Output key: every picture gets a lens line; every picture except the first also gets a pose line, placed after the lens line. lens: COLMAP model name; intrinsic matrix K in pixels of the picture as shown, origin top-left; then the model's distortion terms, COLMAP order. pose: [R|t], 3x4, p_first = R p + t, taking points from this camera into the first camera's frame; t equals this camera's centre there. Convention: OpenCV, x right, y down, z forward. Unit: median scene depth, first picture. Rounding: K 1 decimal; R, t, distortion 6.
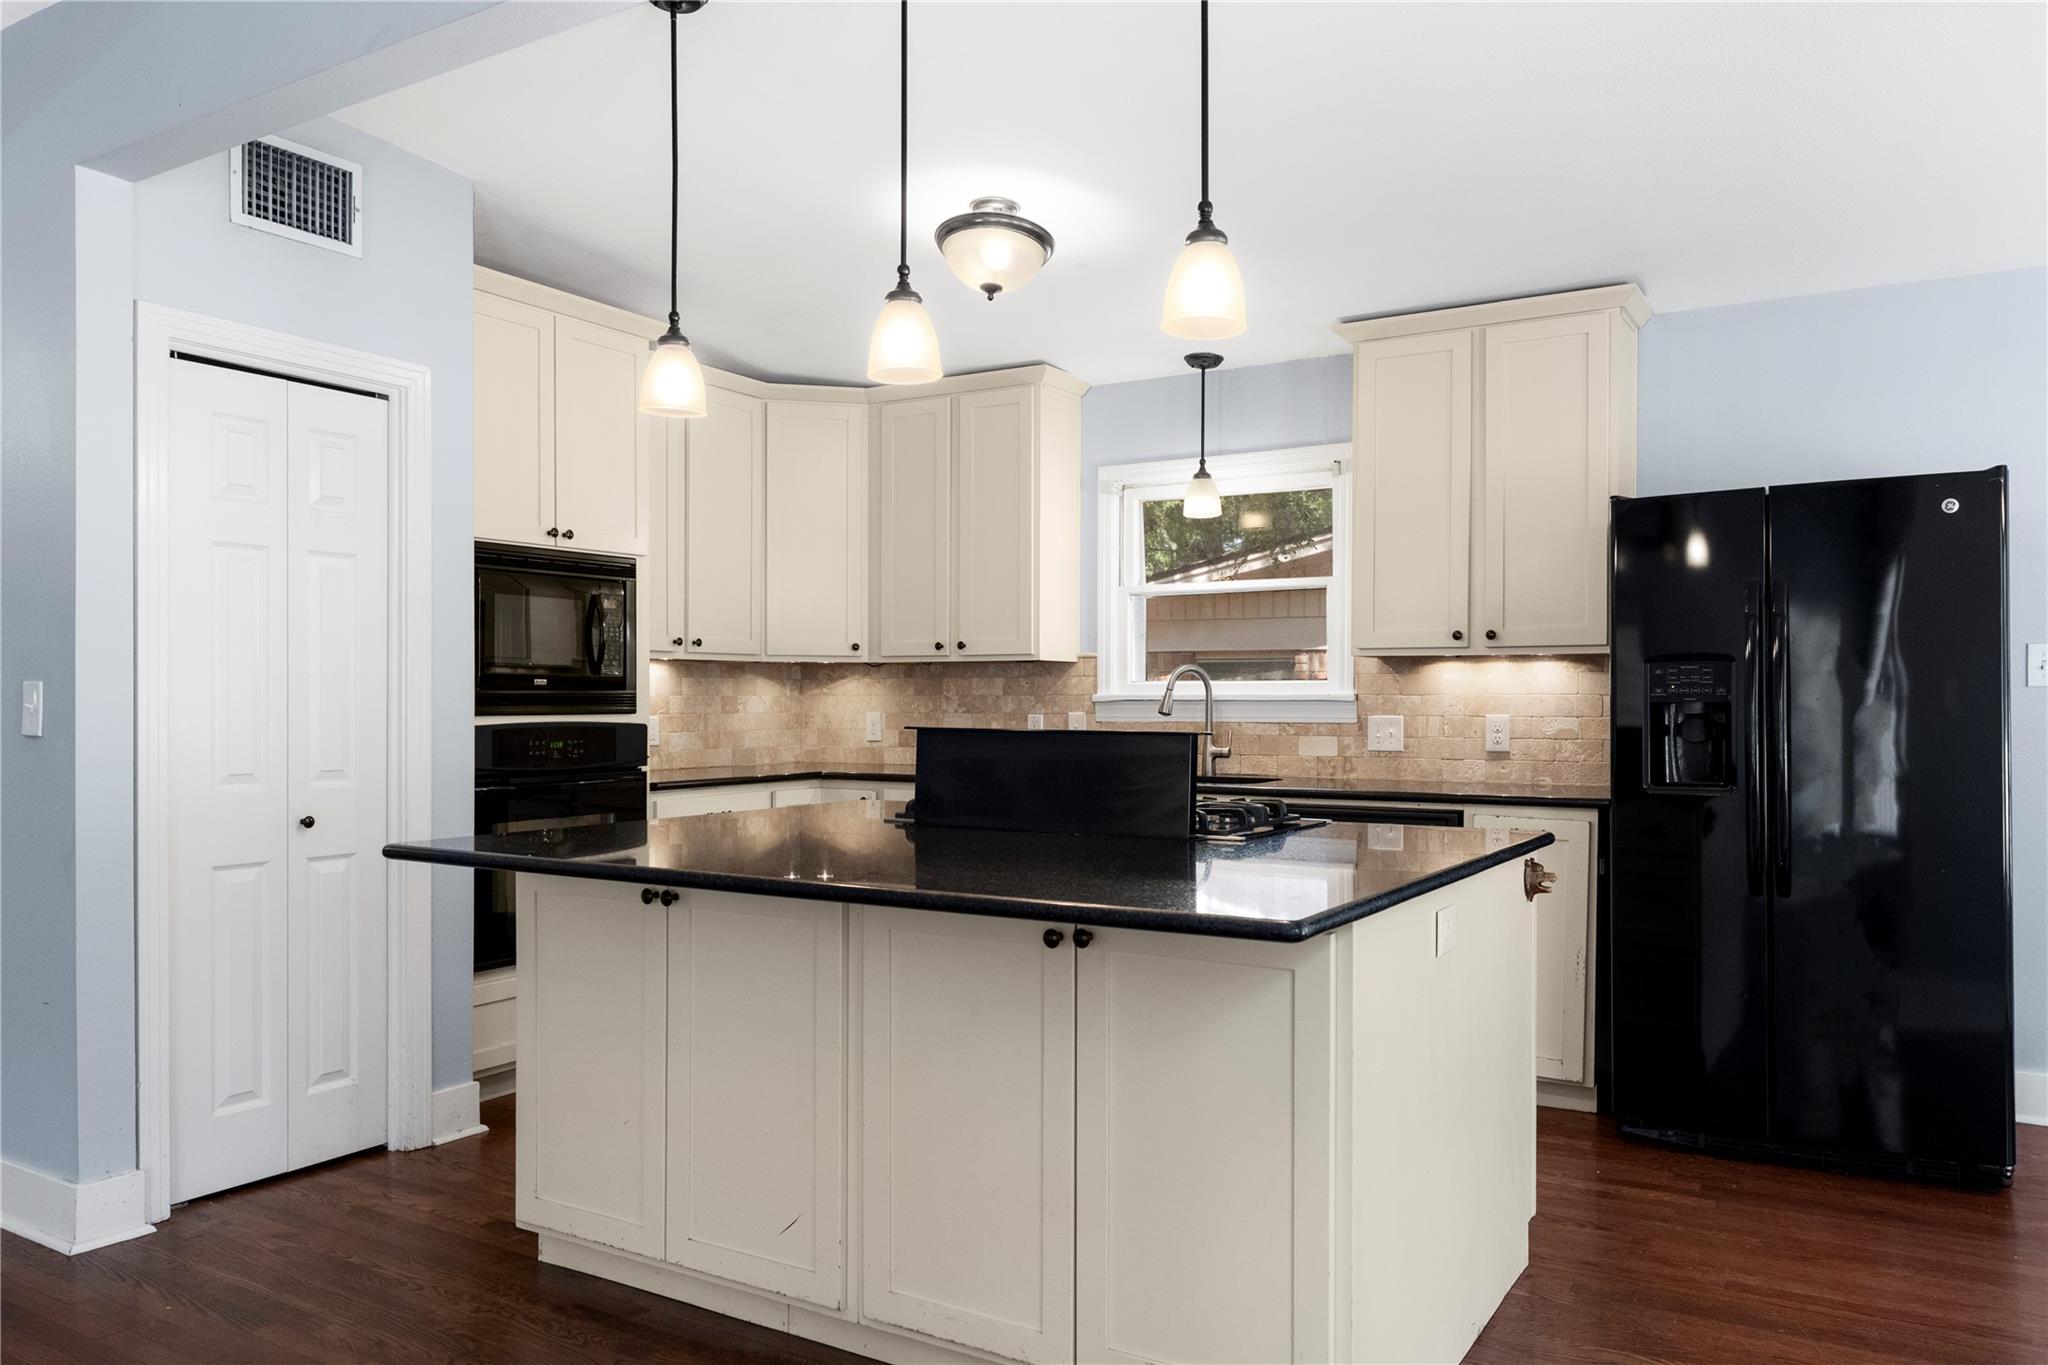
lens RADIAL K [[1462.3, 0, 1034.1], [0, 1462.3, 711.7], [0, 0, 1]] dist [-0.002533, 0.000904]
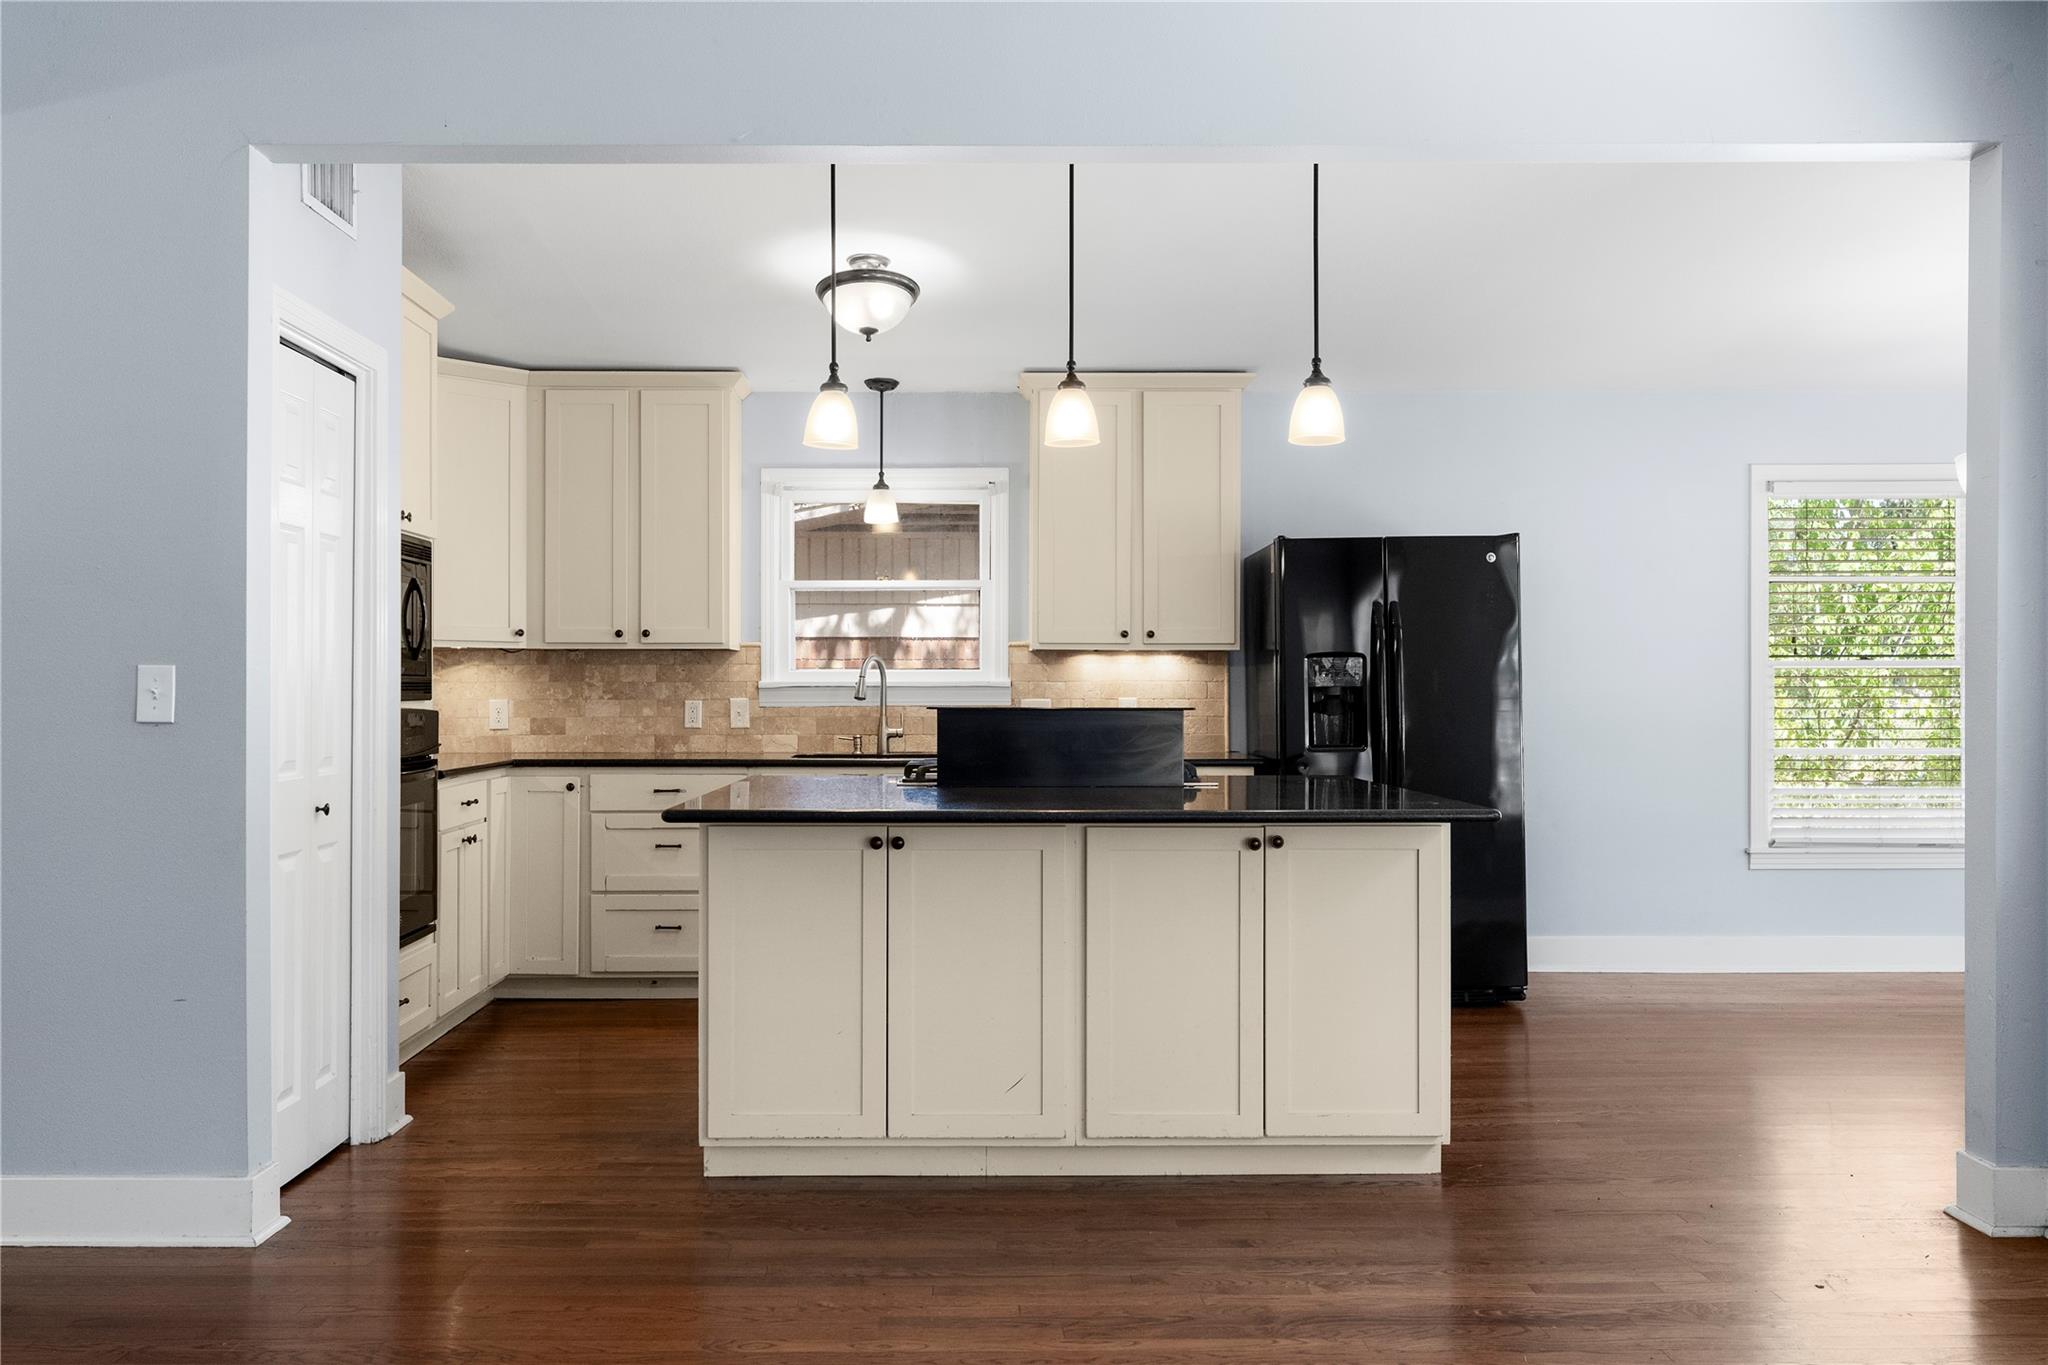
lens RADIAL K [[1670.6, 0, 1009.6], [0, 1670.6, 685.3], [0, 0, 1]] dist [0.003397, 0.006502]
pose [[0.847085, -0.000178, 0.531458, -0.483898], [0.005650, 0.999946, -0.008670, 0.002977], [-0.531428, 0.010347, 0.847040, -0.136581]]
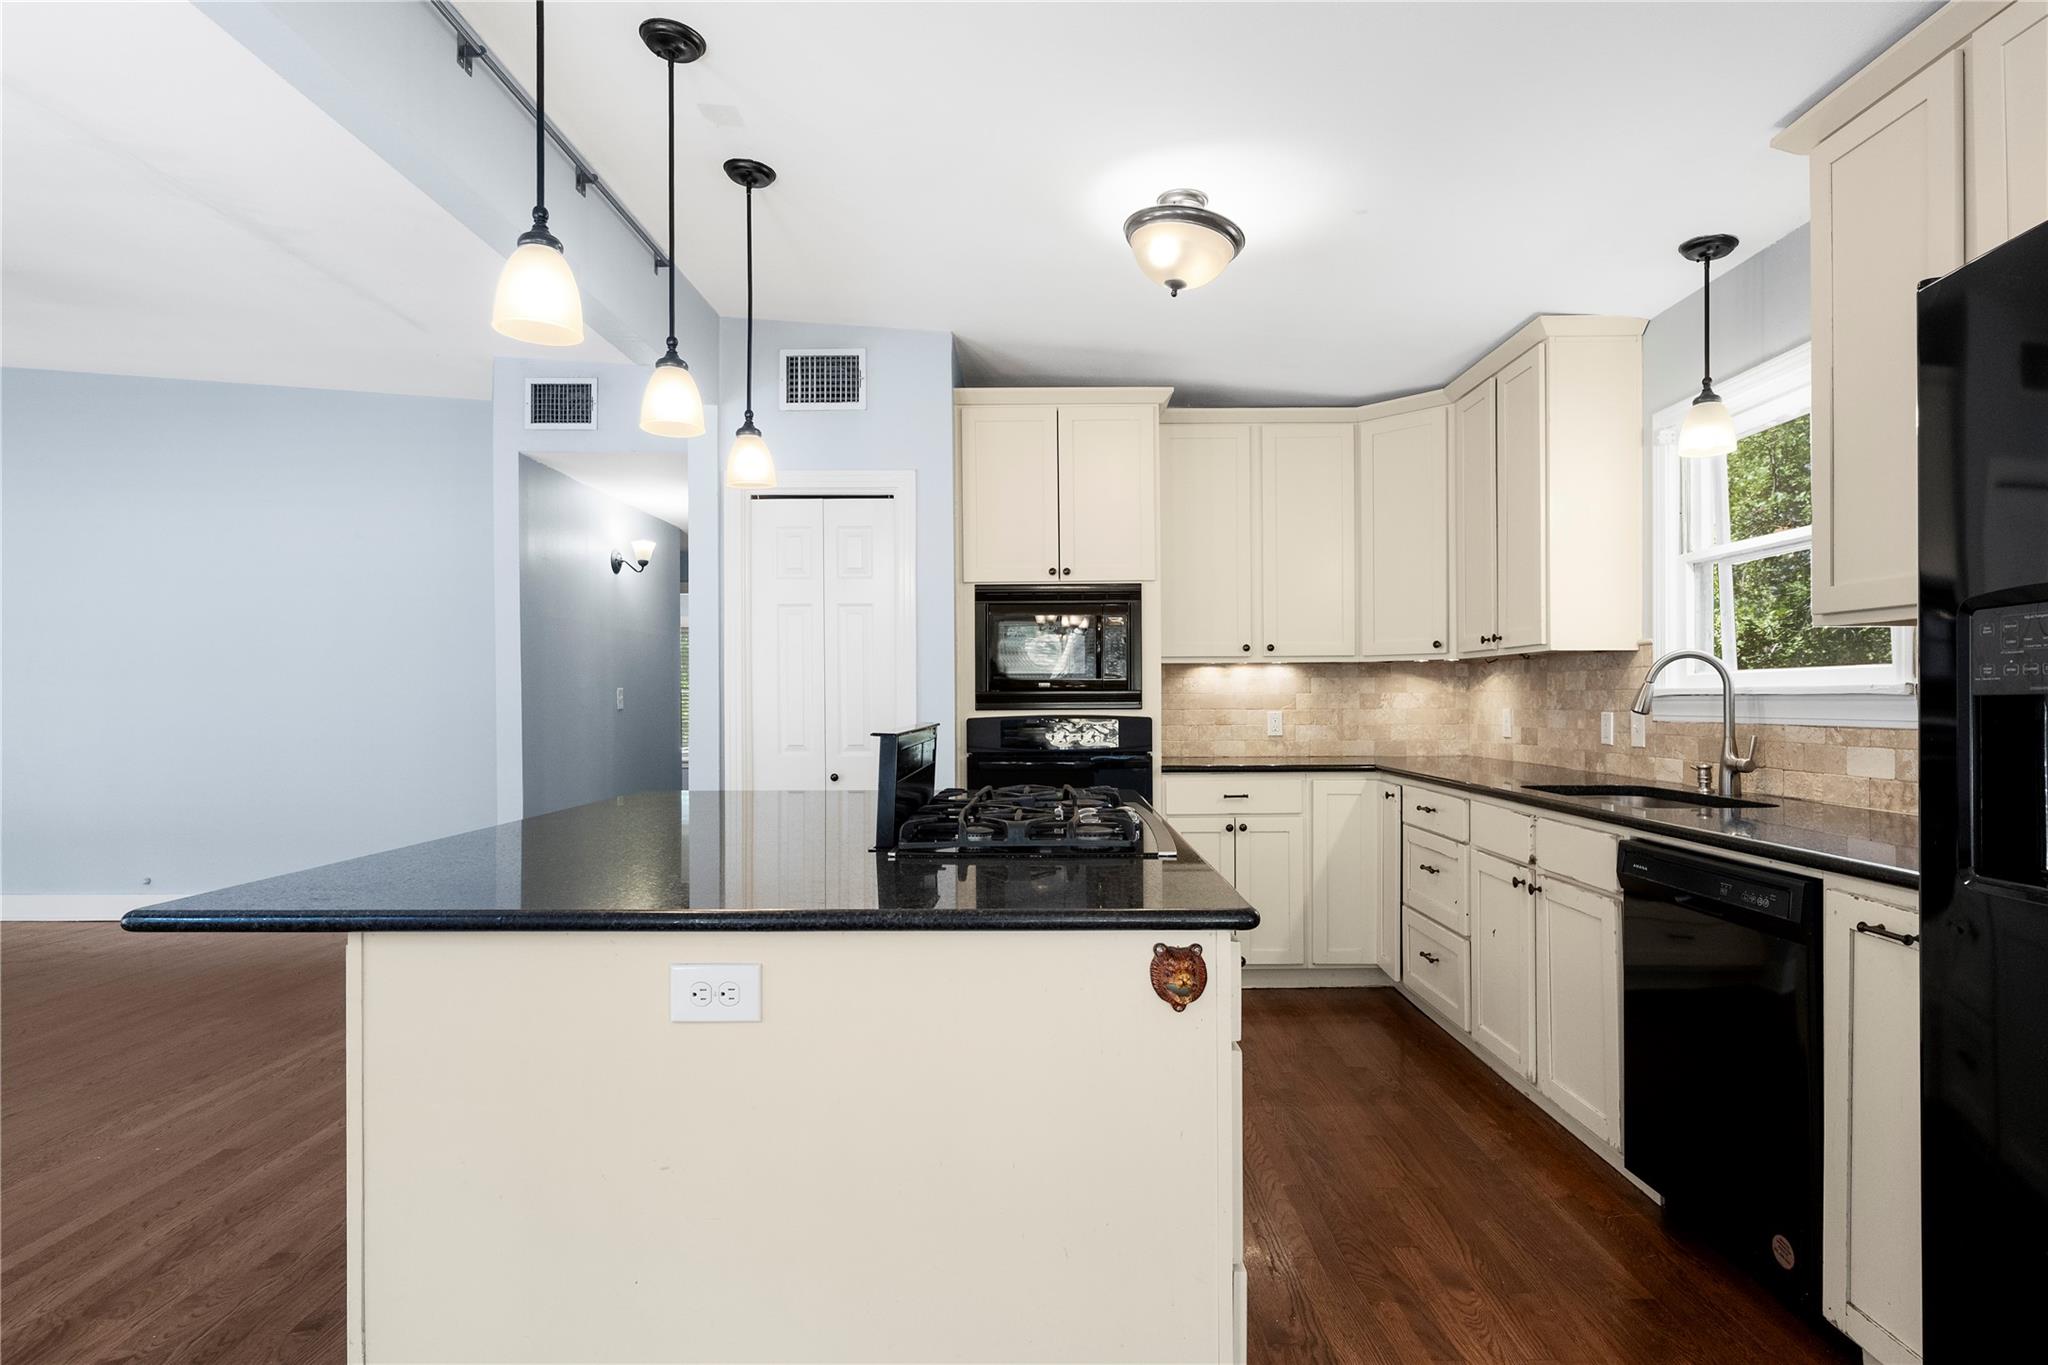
lens RADIAL K [[1068.5, 0, 1032.8], [0, 1068.5, 693.9], [0, 0, 1]] dist [-0.002604, -0.000088]
pose [[0.502413, -0.007468, -0.864596, 0.418036], [-0.001811, 0.999951, -0.009689, -0.002222], [0.864626, 0.006434, 0.502375, 0.422304]]
